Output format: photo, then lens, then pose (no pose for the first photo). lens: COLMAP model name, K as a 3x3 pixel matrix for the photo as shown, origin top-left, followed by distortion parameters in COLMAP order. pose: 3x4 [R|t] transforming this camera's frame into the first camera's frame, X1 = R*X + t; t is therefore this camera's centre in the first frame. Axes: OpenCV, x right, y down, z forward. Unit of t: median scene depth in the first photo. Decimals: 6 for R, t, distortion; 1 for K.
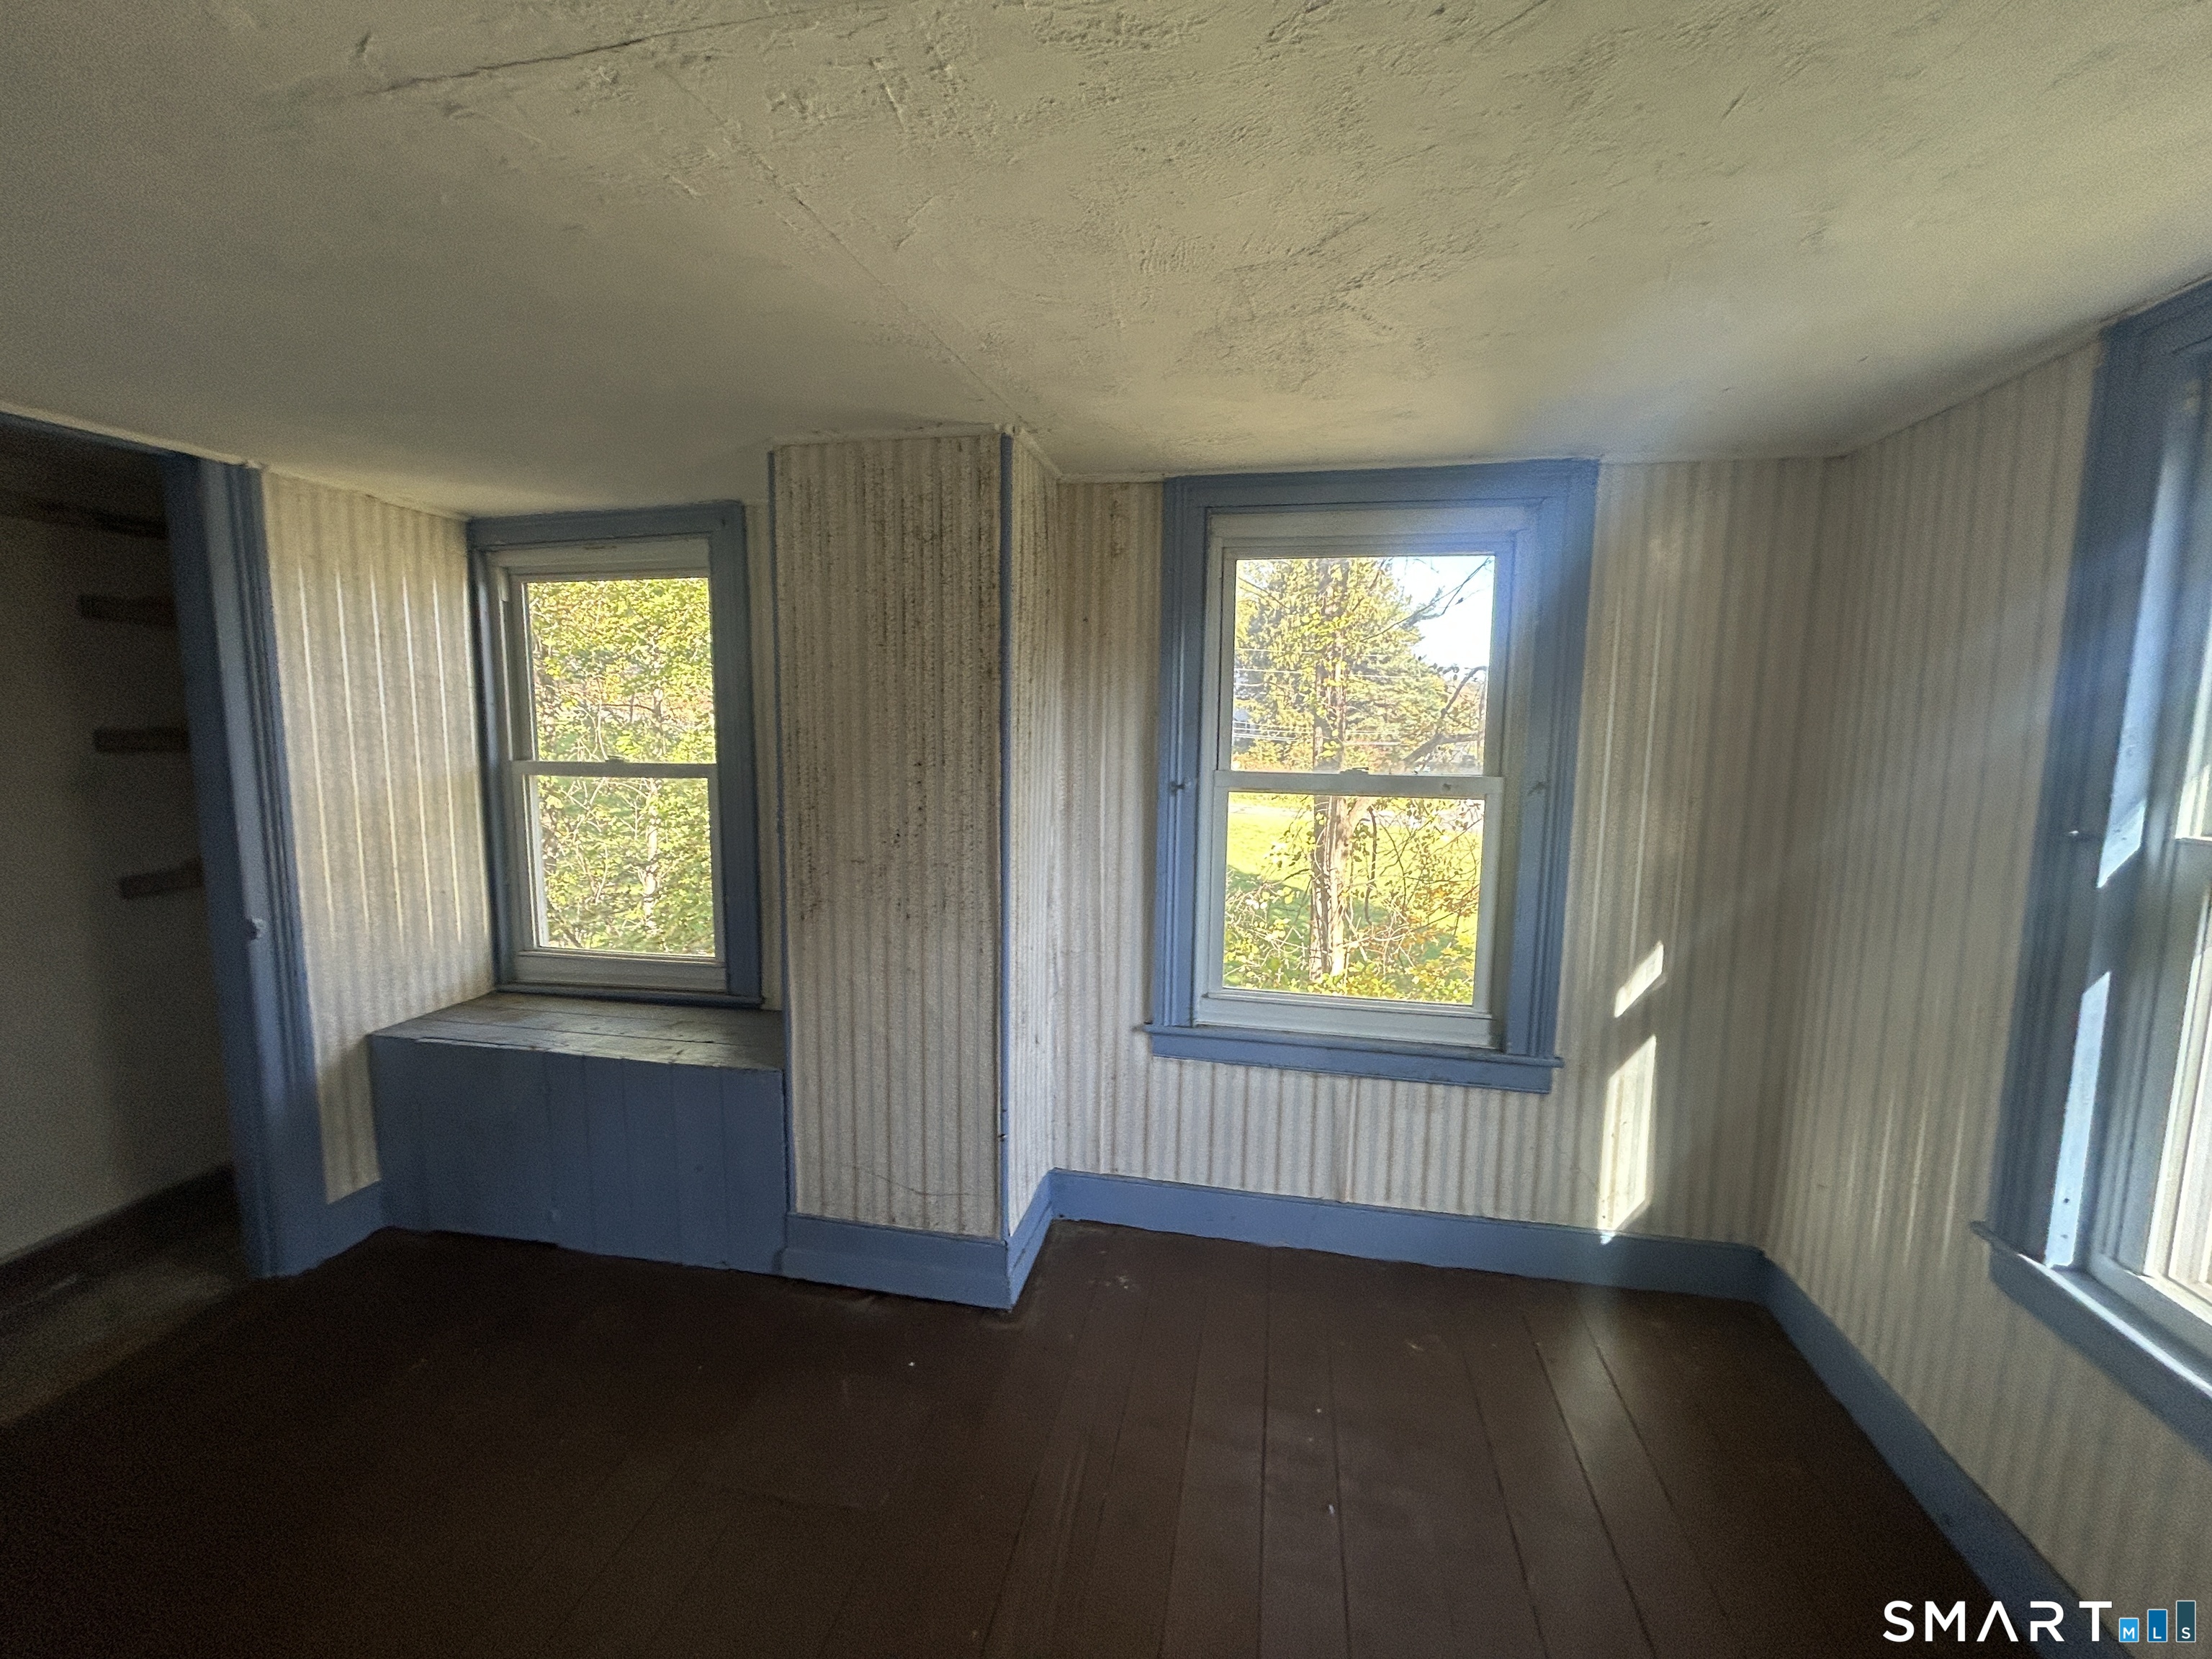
lens RADIAL K [[884.3, 0, 1105.4], [0, 884.3, 828.1], [0, 0, 1]] dist [-0.004625, 0.001419]
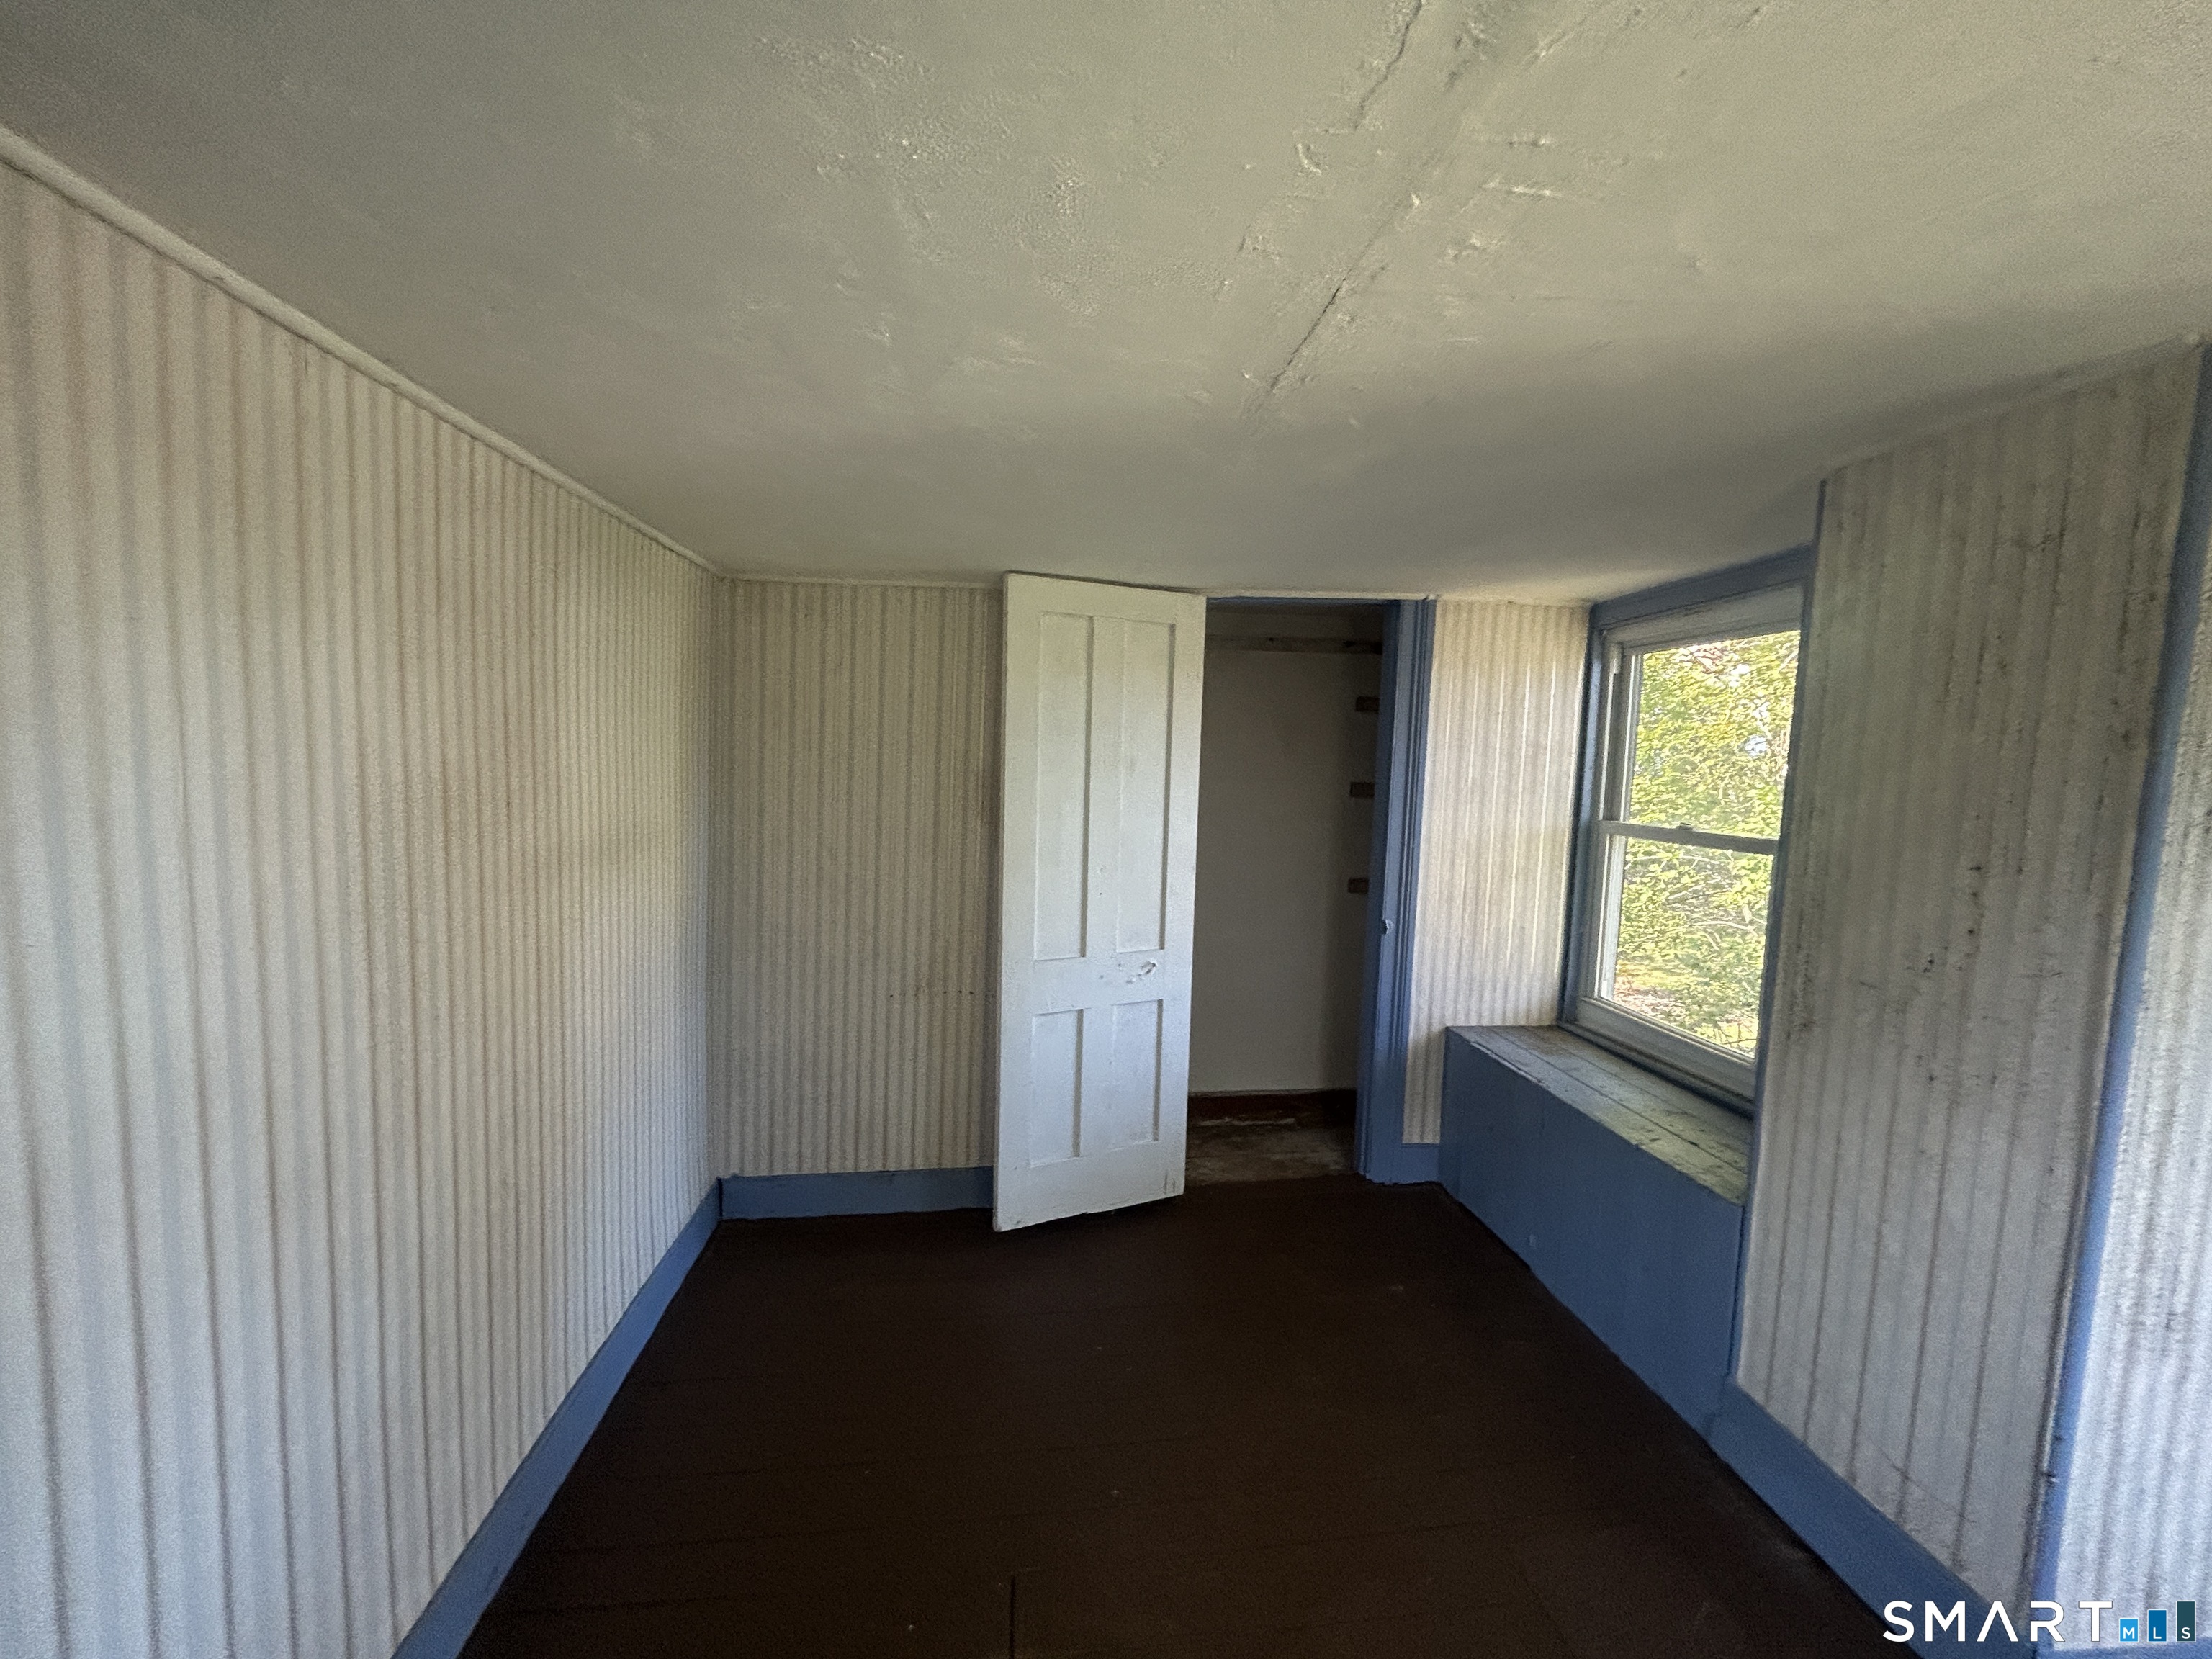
lens RADIAL K [[884.3, 0, 1100.7], [0, 884.3, 829.6], [0, 0, 1]] dist [-0.004625, 0.001419]
pose [[0.298993, 0.079327, -0.950952, 0.211483], [-0.132865, 0.990293, 0.040833, -0.034697], [0.944960, 0.114140, 0.306630, 0.113934]]
